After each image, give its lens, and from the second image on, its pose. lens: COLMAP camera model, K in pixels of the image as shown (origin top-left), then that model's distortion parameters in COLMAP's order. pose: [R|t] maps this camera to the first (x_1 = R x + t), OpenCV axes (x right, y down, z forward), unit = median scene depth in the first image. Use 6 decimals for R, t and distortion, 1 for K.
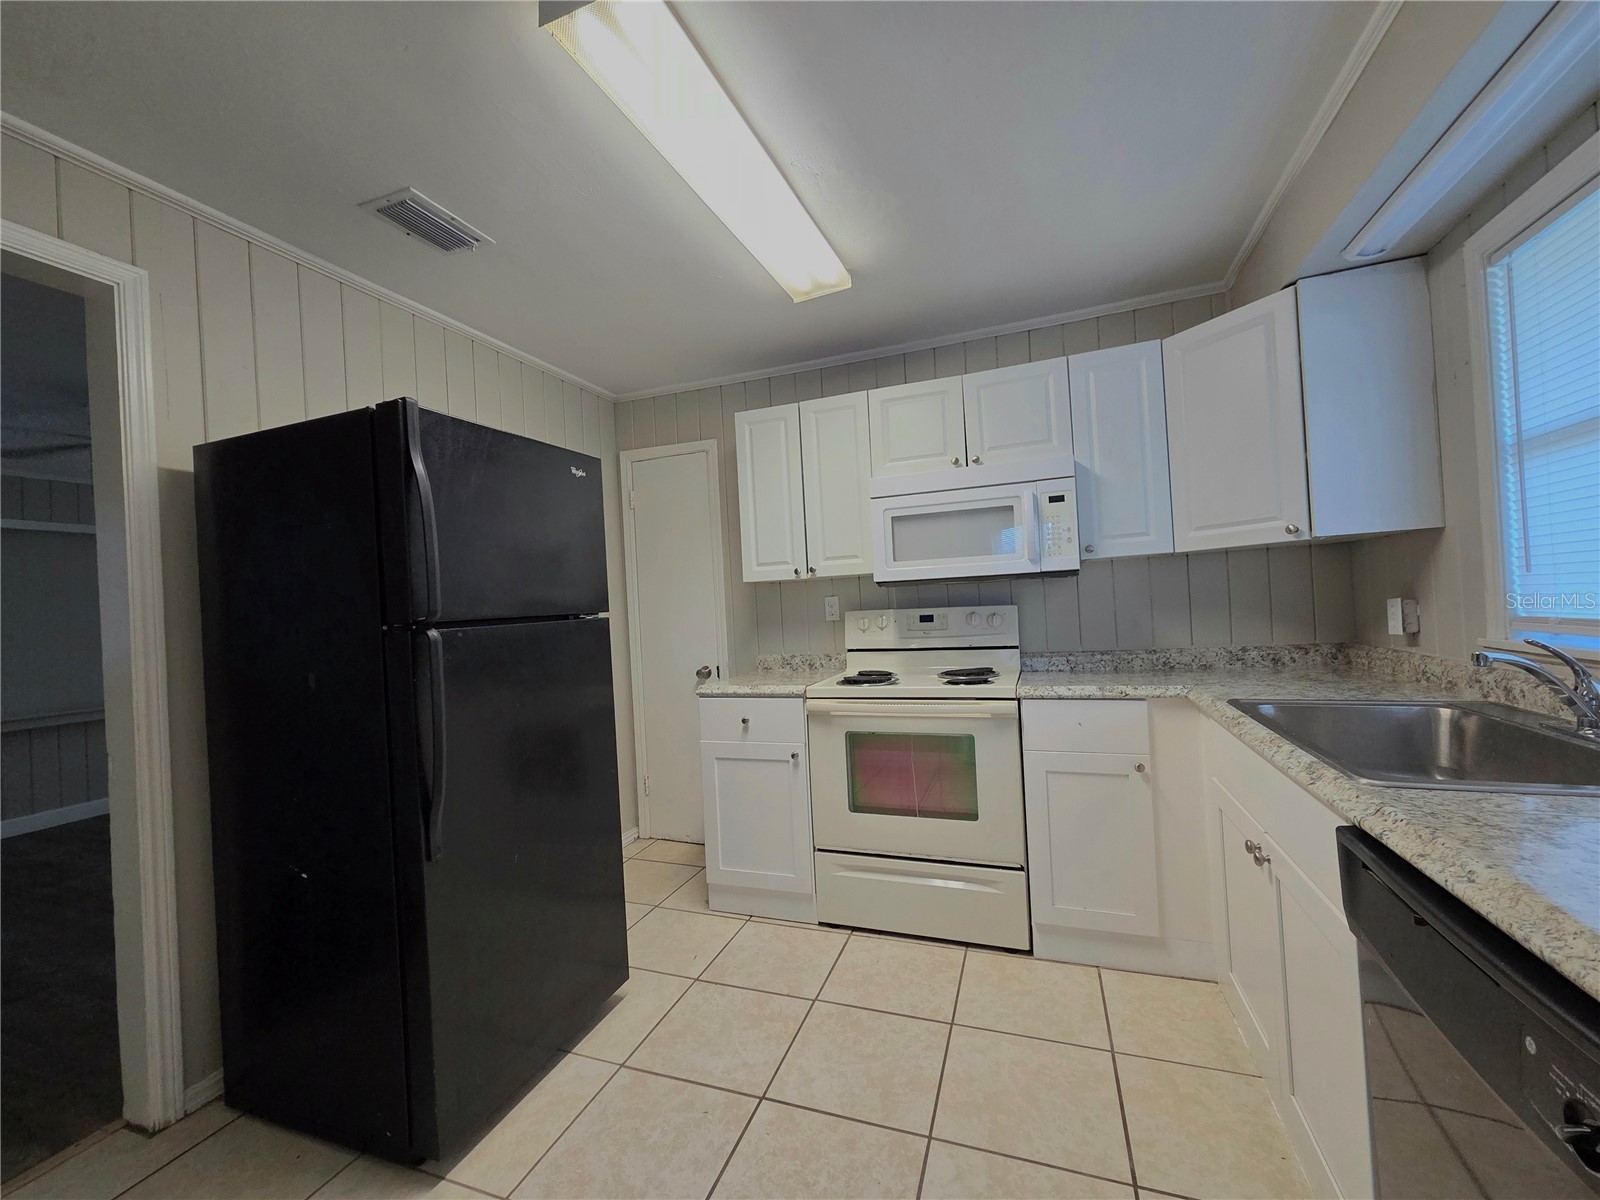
lens RADIAL K [[650.3, 0, 794.8], [0, 650.3, 598.7], [0, 0, 1]] dist [-0.000570, 0.000799]
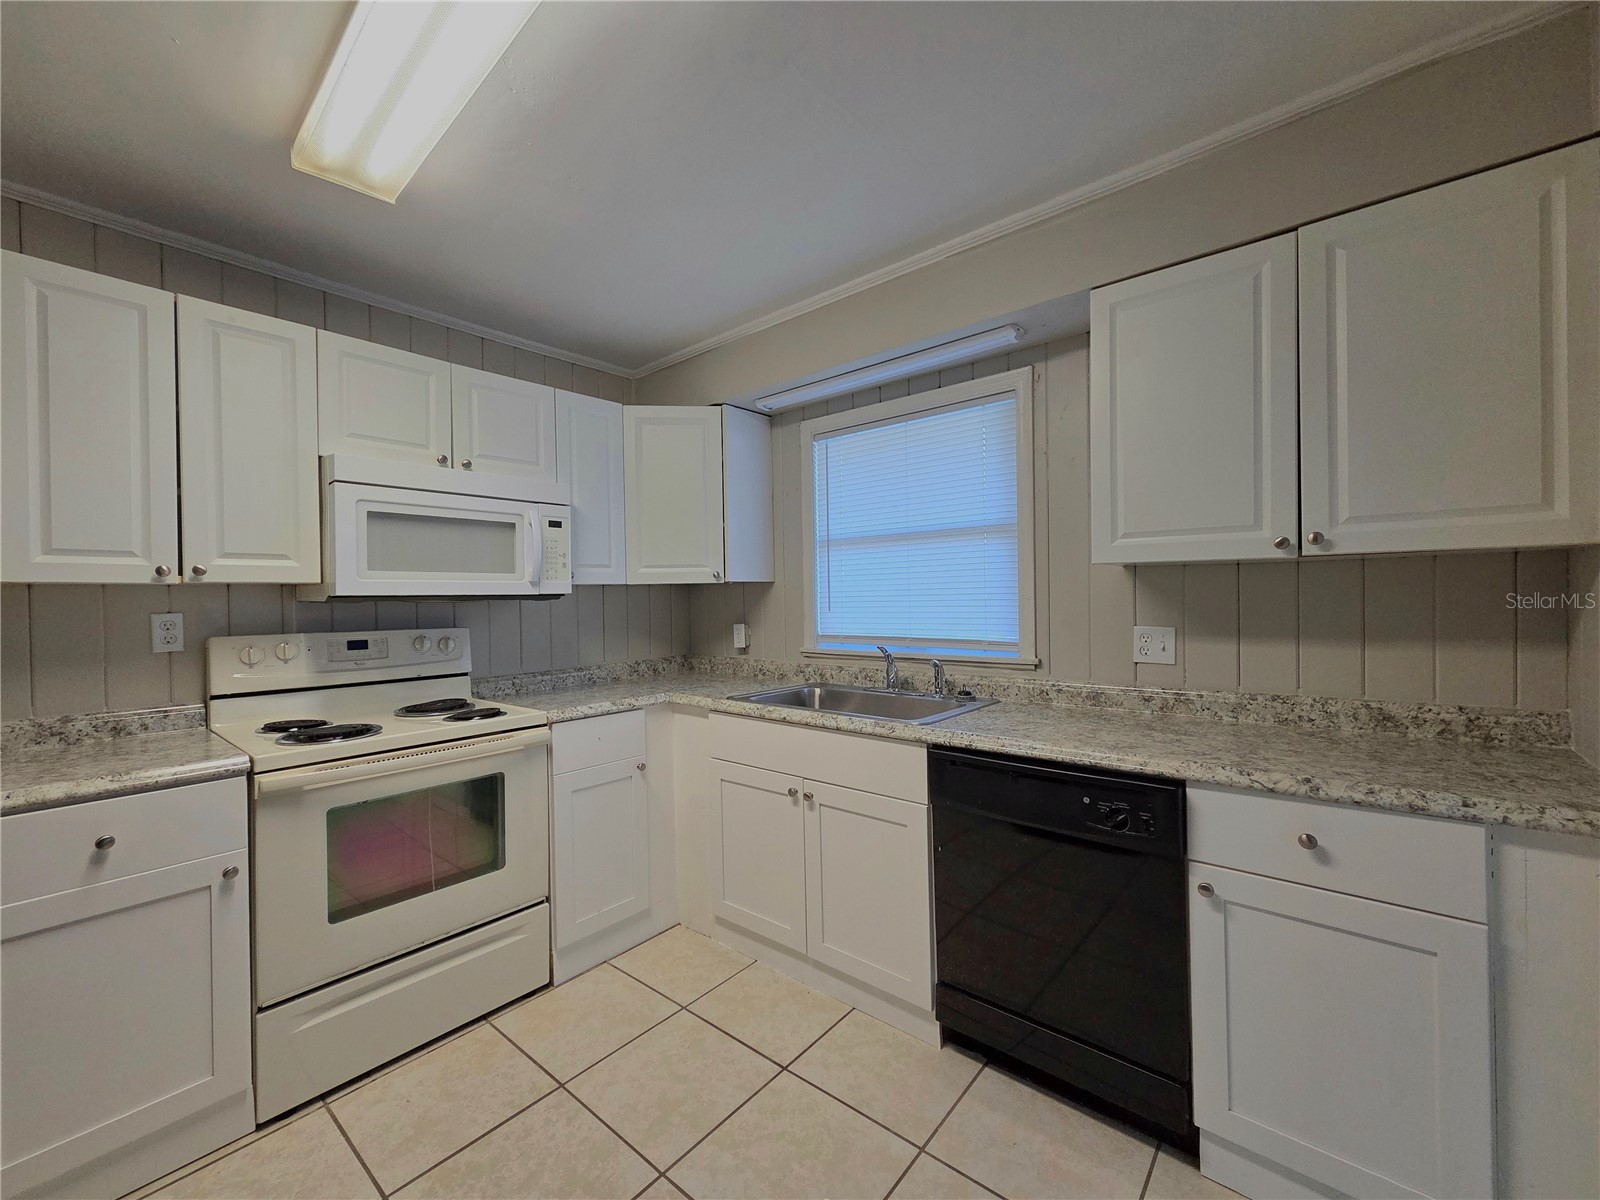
lens RADIAL K [[650.3, 0, 792.3], [0, 650.3, 598.8], [0, 0, 1]] dist [-0.000570, 0.000799]
pose [[0.336433, 0.043572, 0.940699, -0.413275], [-0.010788, 0.999042, -0.042416, 0.003225], [-0.941646, 0.004122, 0.336581, 0.293402]]
